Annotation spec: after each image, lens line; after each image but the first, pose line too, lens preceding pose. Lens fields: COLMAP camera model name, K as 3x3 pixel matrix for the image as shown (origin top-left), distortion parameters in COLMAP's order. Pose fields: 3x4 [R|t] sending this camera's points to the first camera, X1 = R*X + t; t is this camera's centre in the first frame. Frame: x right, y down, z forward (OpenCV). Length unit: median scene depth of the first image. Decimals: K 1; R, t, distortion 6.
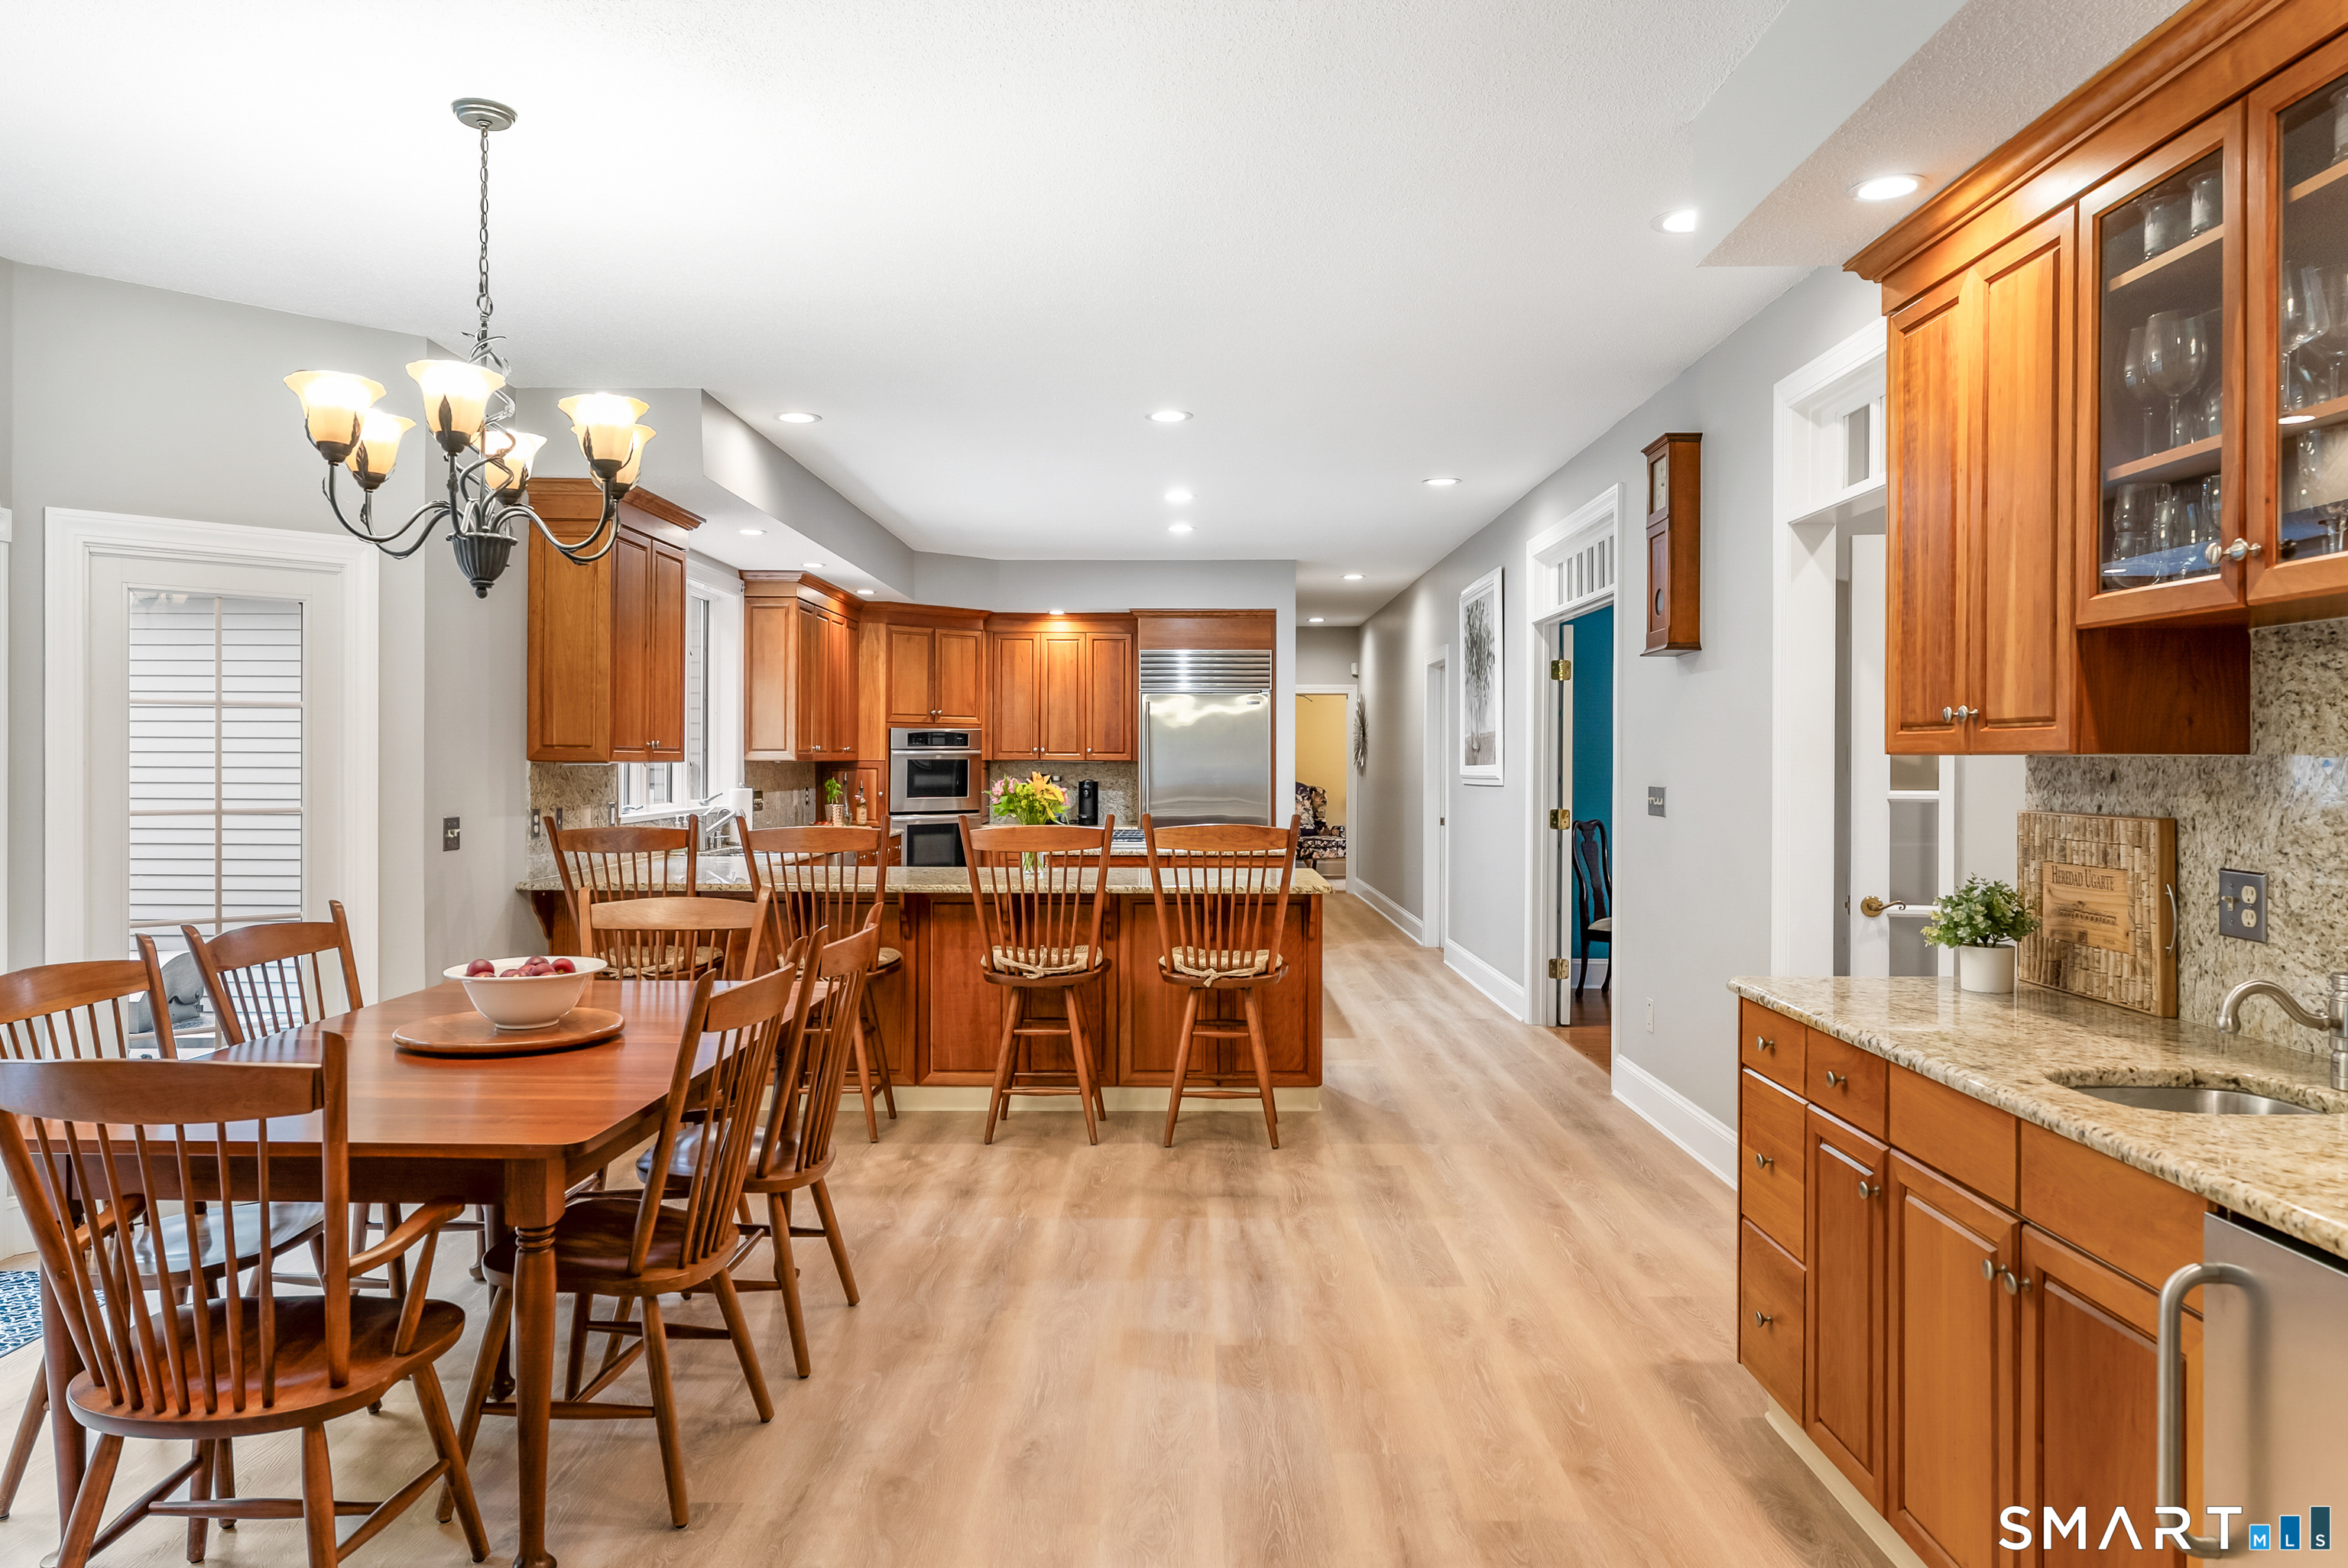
lens RADIAL K [[1554.9, 0, 1174.0], [0, 1554.9, 784.0], [0, 0, 1]] dist [0.002158, 0.000669]
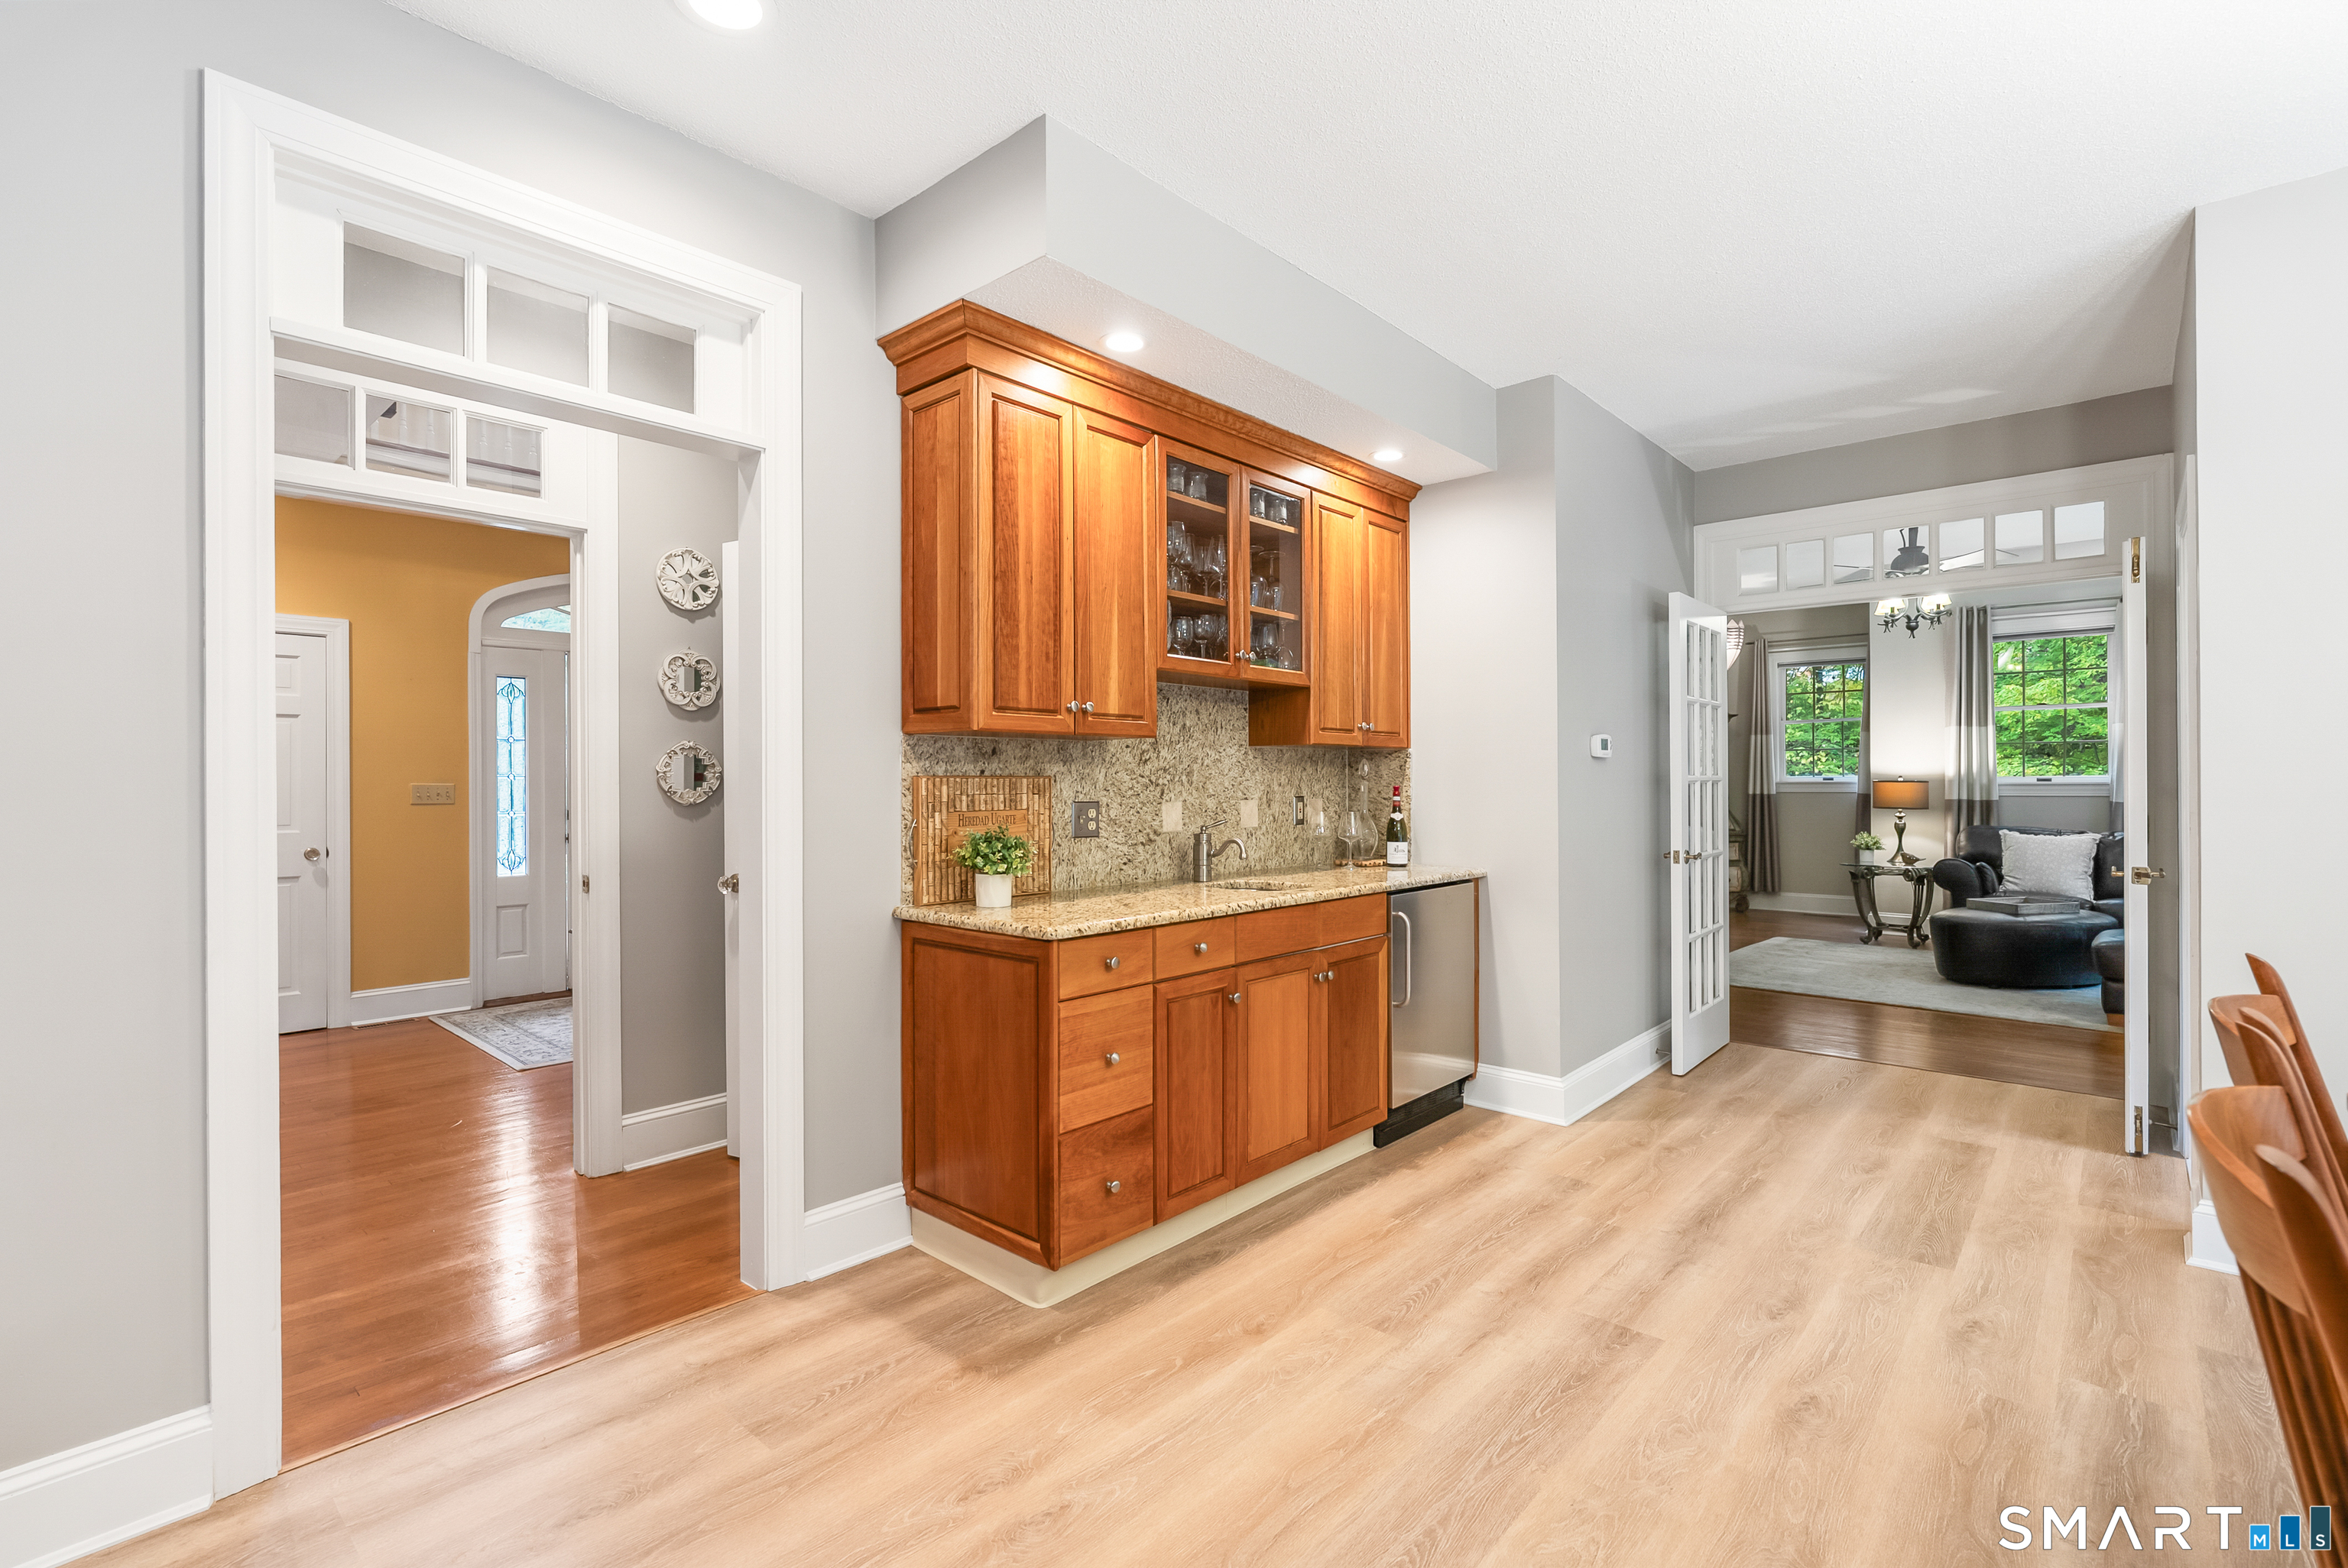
lens RADIAL K [[1053.4, 0, 1174.0], [0, 1053.4, 784.0], [0, 0, 1]] dist [0.000142, 0.000255]
pose [[-0.746156, 0.000128, 0.665771, -0.182104], [0.012544, 0.999825, 0.013866, 0.012456], [-0.665653, 0.018698, -0.746027, 1.346775]]
